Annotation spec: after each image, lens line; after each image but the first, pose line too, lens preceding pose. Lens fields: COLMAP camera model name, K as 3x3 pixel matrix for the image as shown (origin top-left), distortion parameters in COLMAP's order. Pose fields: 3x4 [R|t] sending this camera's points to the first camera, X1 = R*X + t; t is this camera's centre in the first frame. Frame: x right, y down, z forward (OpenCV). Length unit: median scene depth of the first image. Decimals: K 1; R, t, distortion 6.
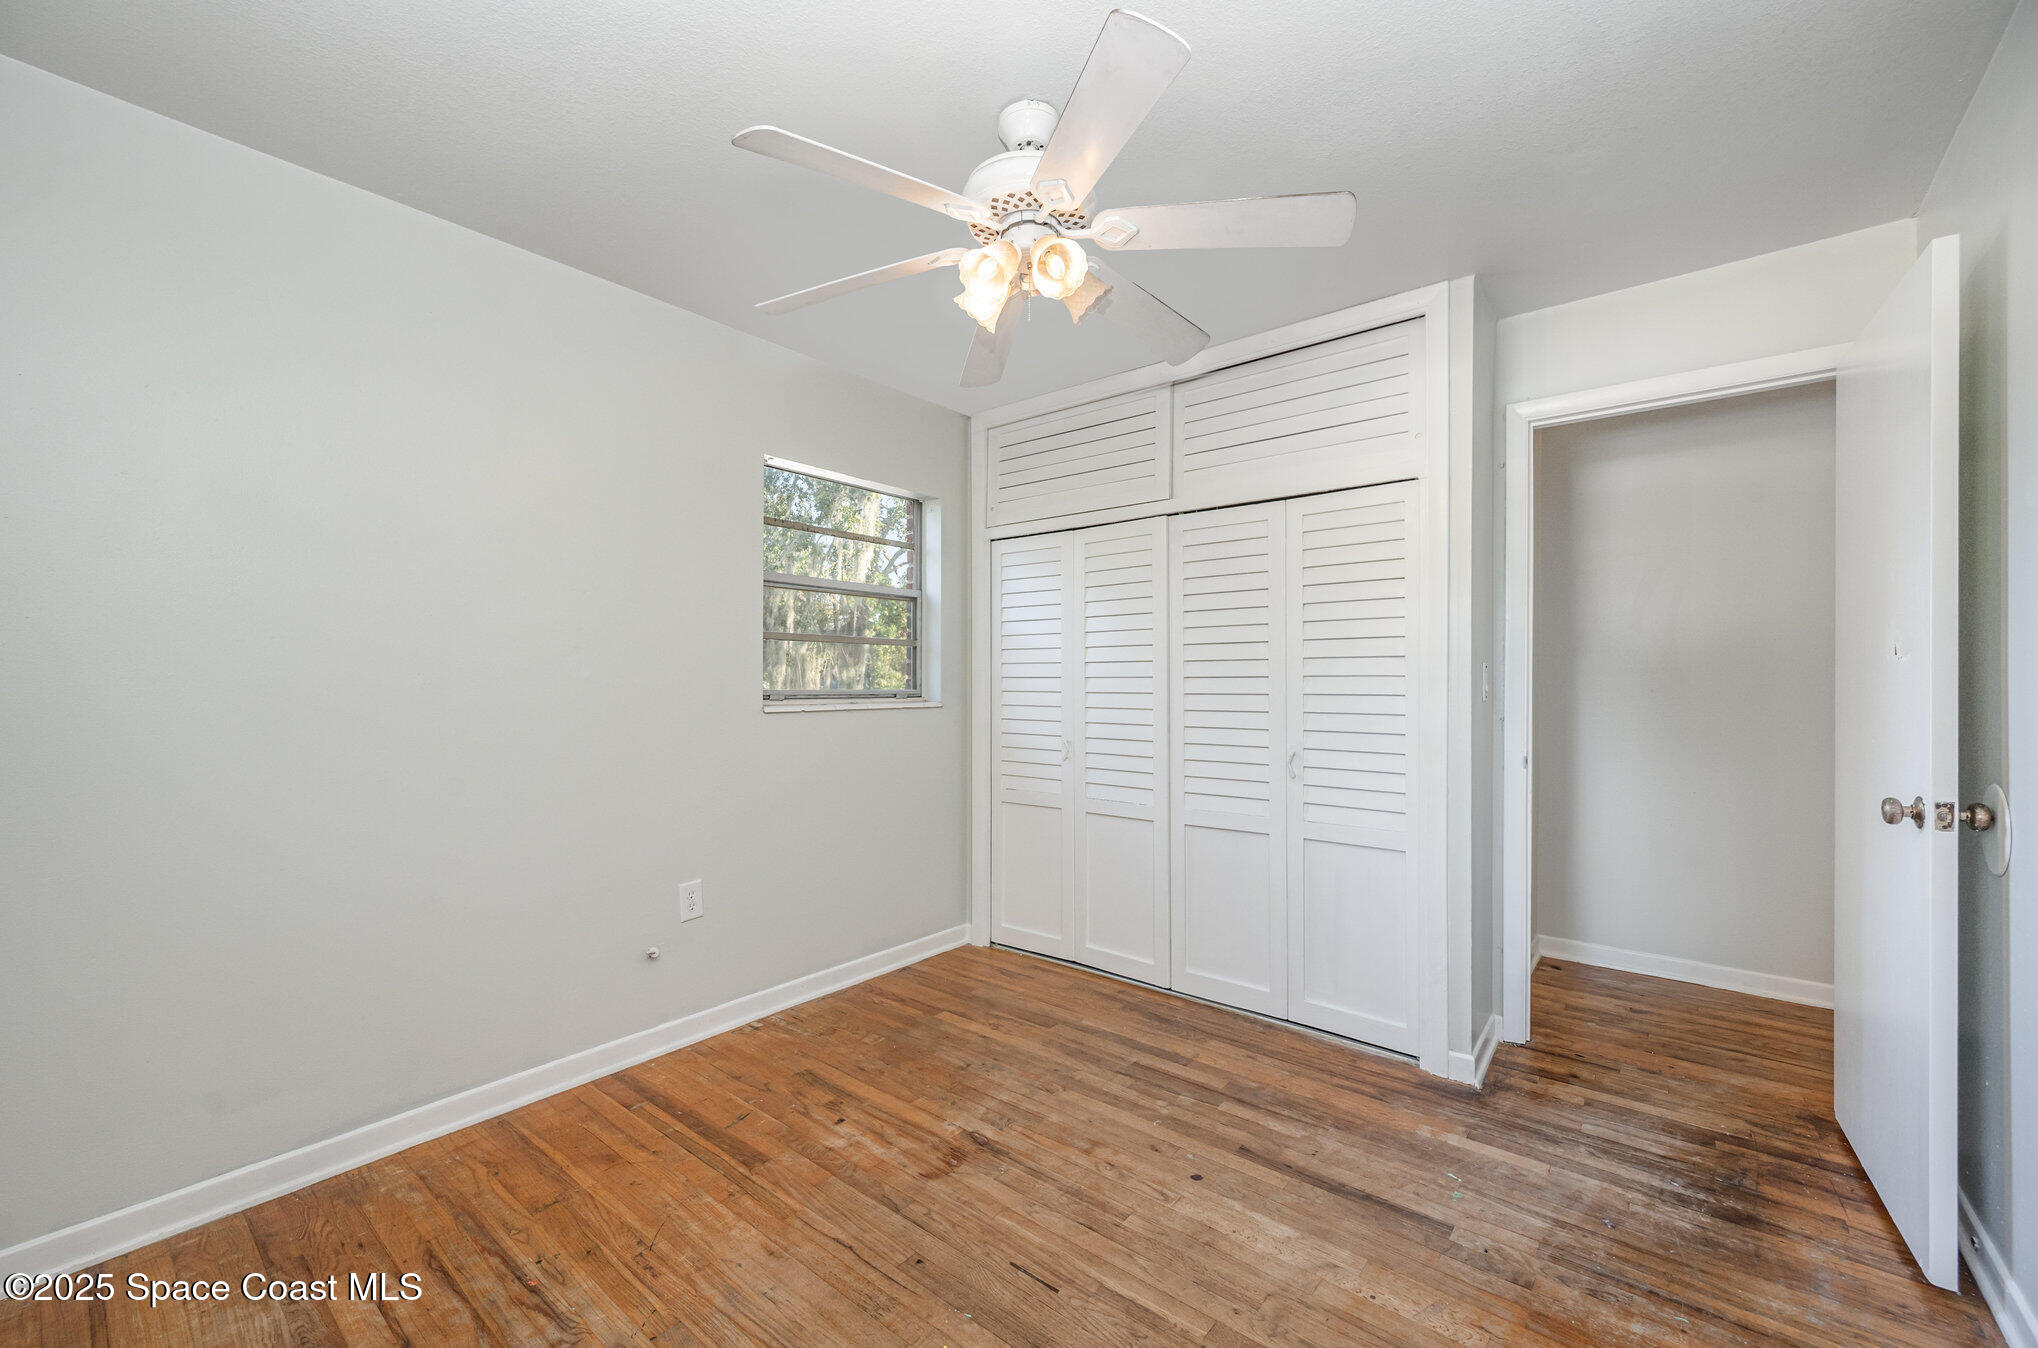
lens RADIAL K [[813.2, 0, 1015.0], [0, 813.2, 683.6], [0, 0, 1]] dist [0.001613, 0.000149]
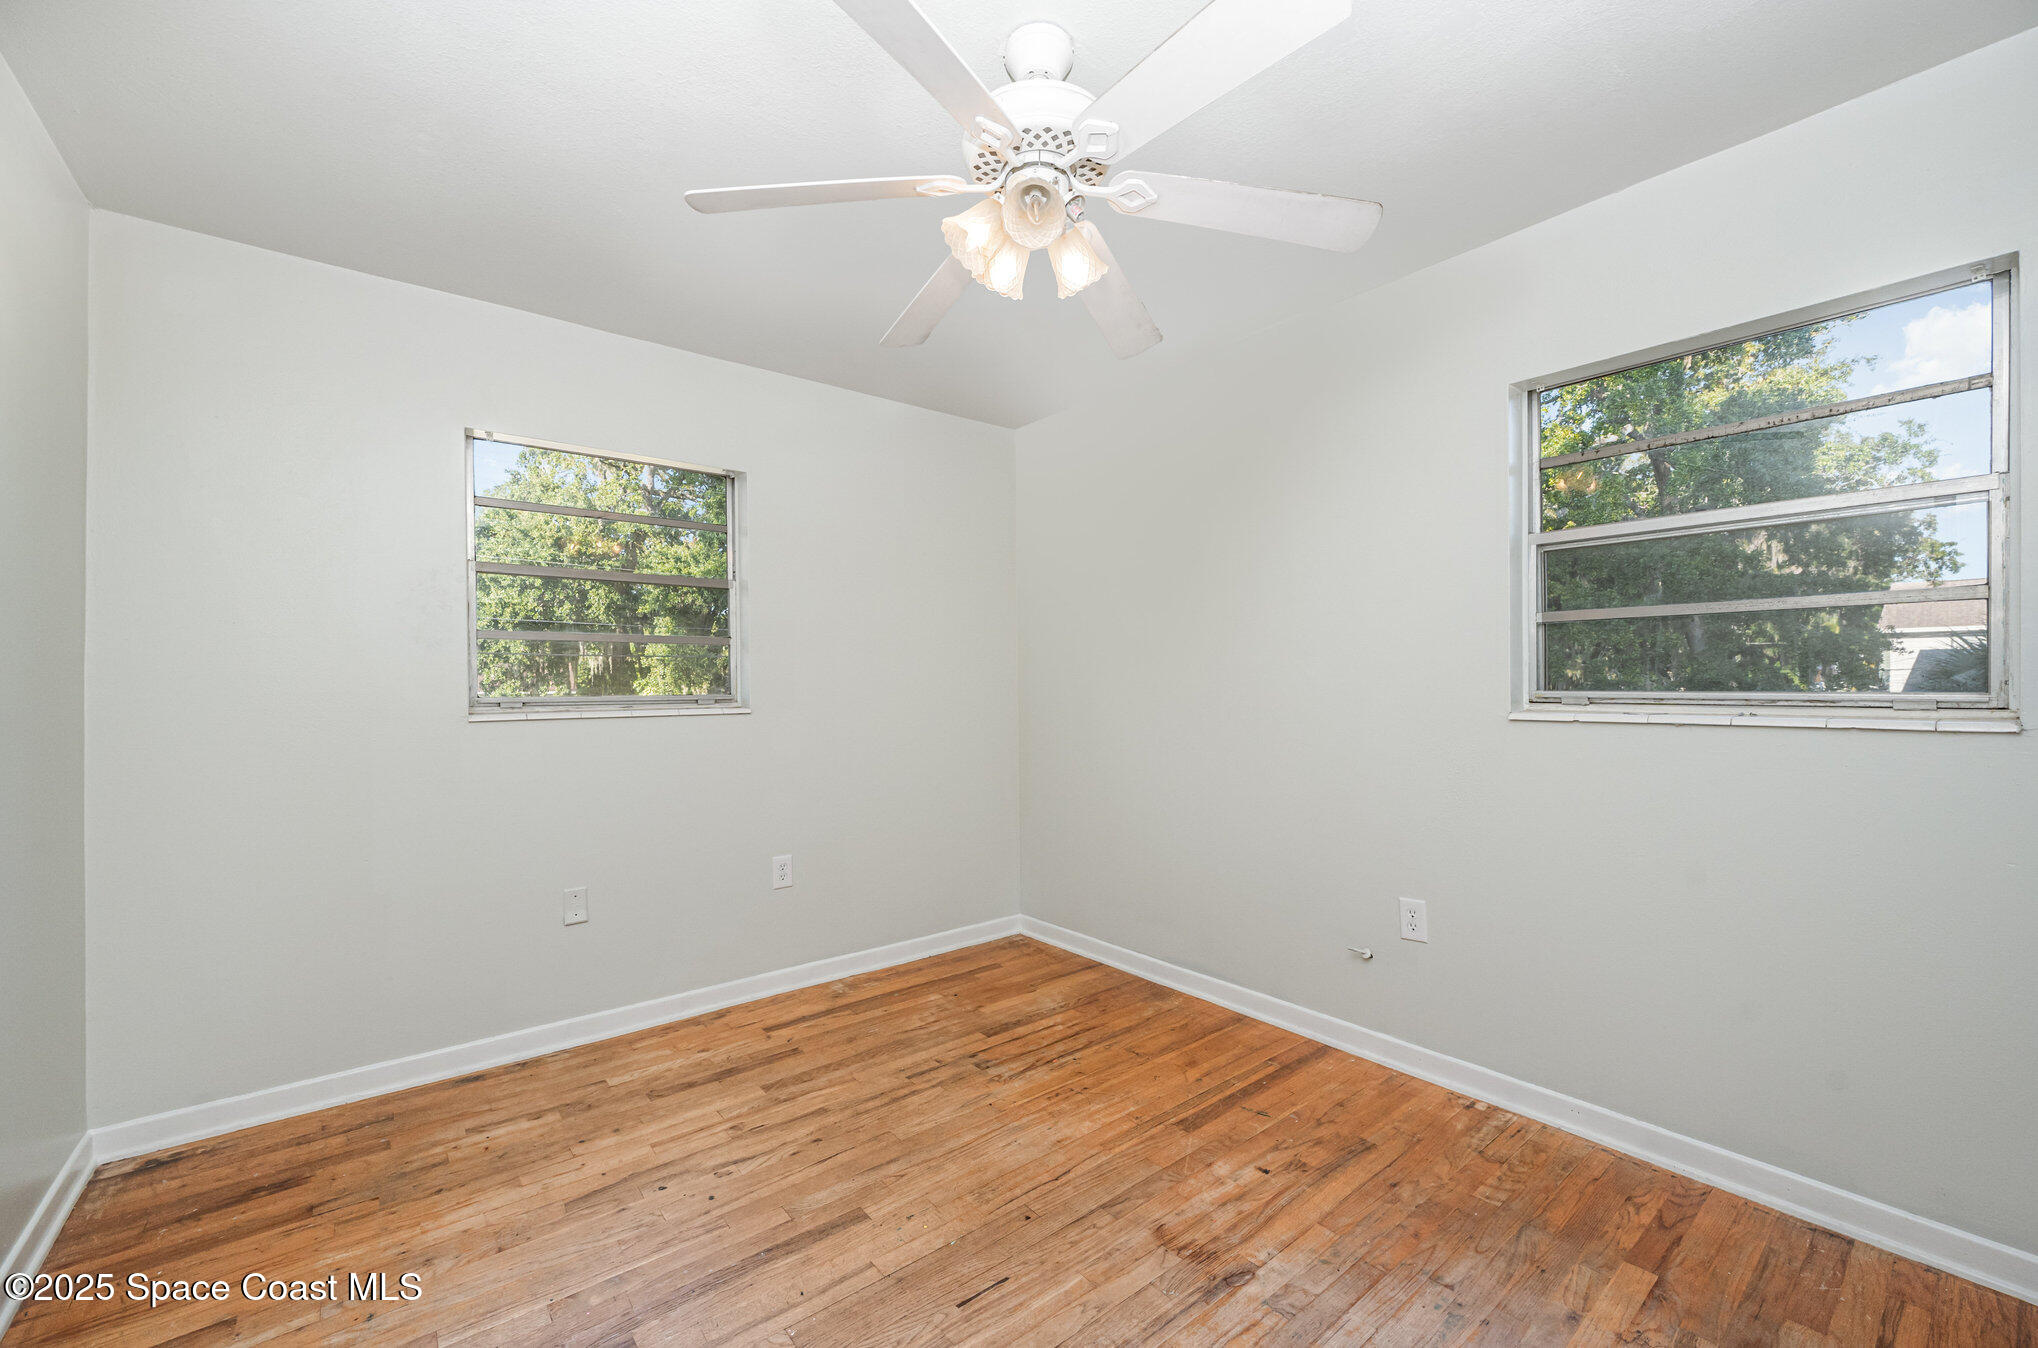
lens RADIAL K [[813.2, 0, 1015.4], [0, 813.2, 676.8], [0, 0, 1]] dist [0.001613, 0.000149]
pose [[-0.191517, -0.004758, -0.981478, 0.725982], [0.001849, 0.999985, -0.005209, -0.001274], [0.981488, -0.002813, -0.191506, 0.913592]]
